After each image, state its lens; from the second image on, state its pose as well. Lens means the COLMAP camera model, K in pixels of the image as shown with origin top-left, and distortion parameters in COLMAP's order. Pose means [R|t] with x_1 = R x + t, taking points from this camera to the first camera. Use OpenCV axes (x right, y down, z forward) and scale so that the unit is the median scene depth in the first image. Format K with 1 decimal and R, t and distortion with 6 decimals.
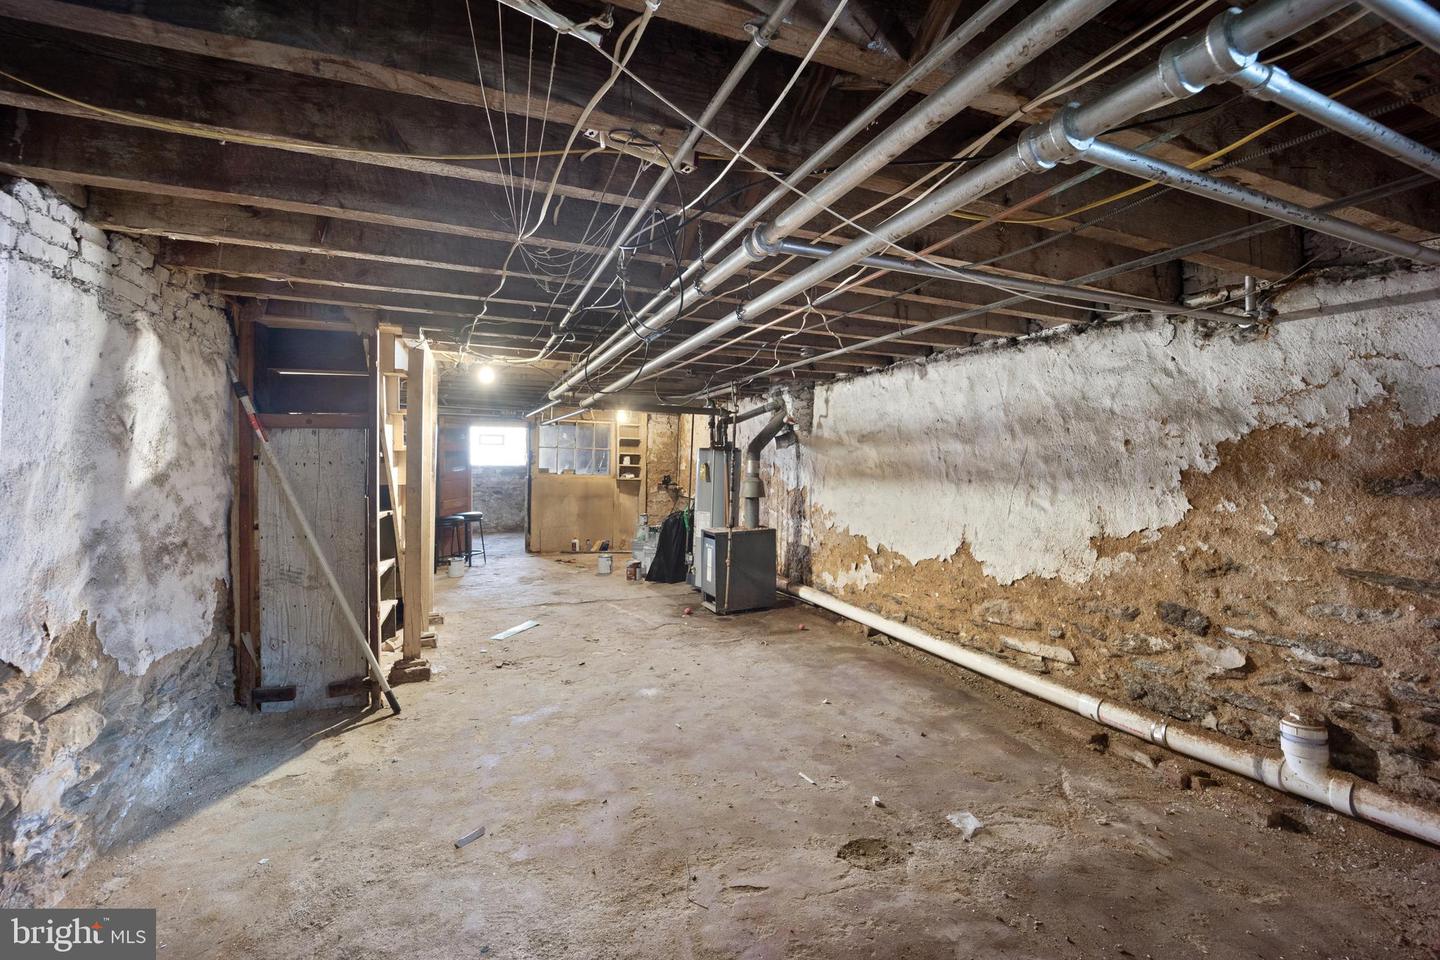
lens RADIAL K [[602.1, 0, 717.2], [0, 602.1, 448.3], [0, 0, 1]] dist [-0.020327, -0.000175]
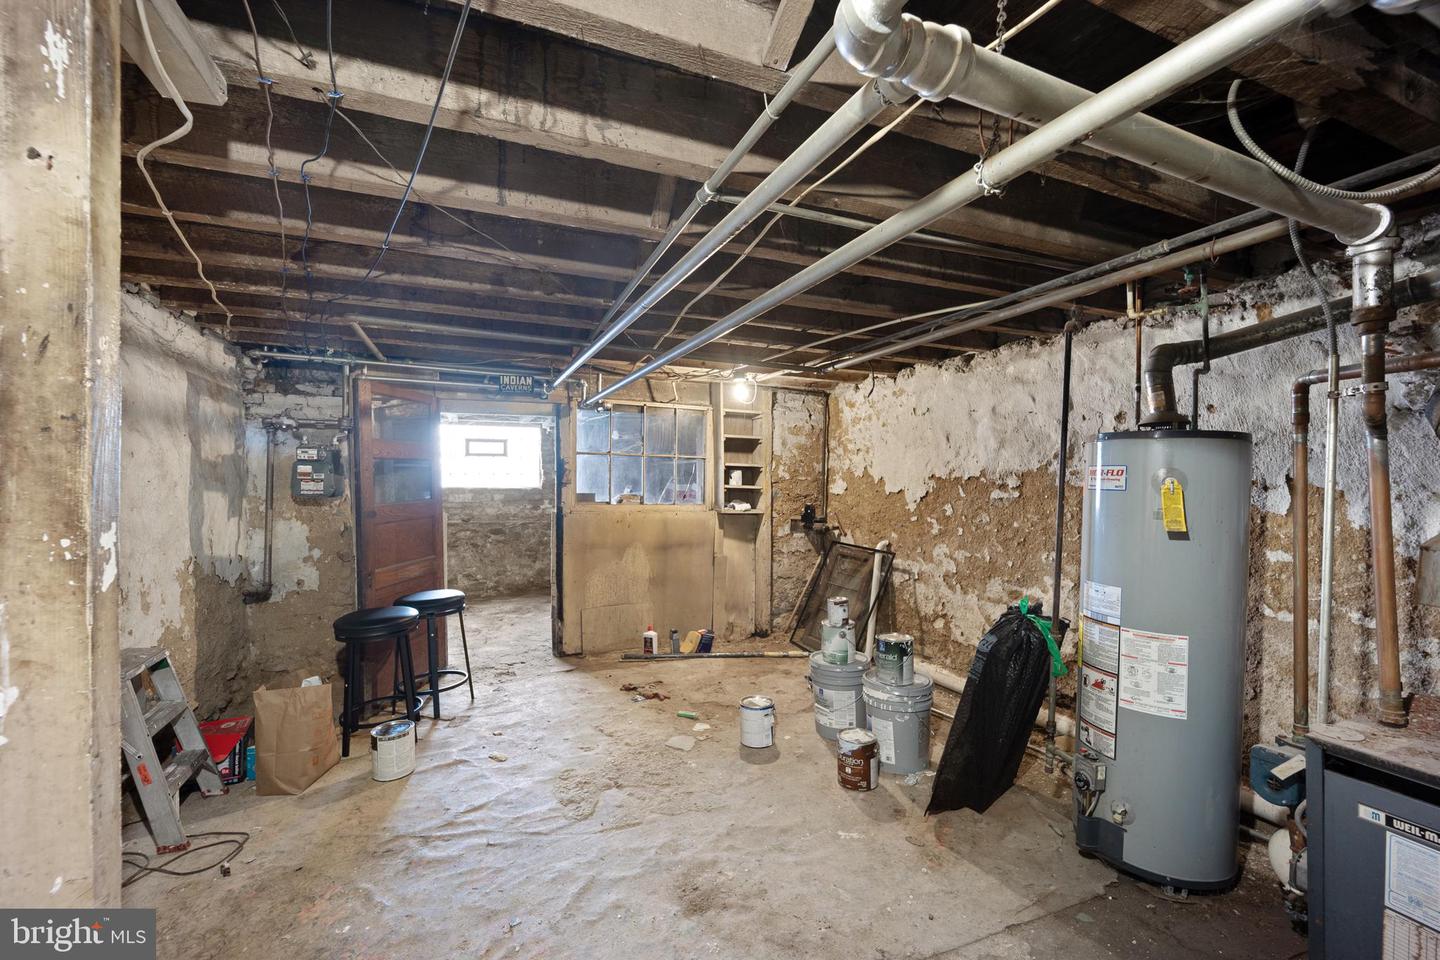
lens RADIAL K [[602.1, 0, 726.2], [0, 602.1, 490.9], [0, 0, 1]] dist [-0.020327, -0.000175]
pose [[0.999866, -0.005935, 0.015245, -0.088655], [0.005331, 0.999211, 0.039360, 0.005687], [-0.015467, -0.039274, 0.999109, 0.242679]]
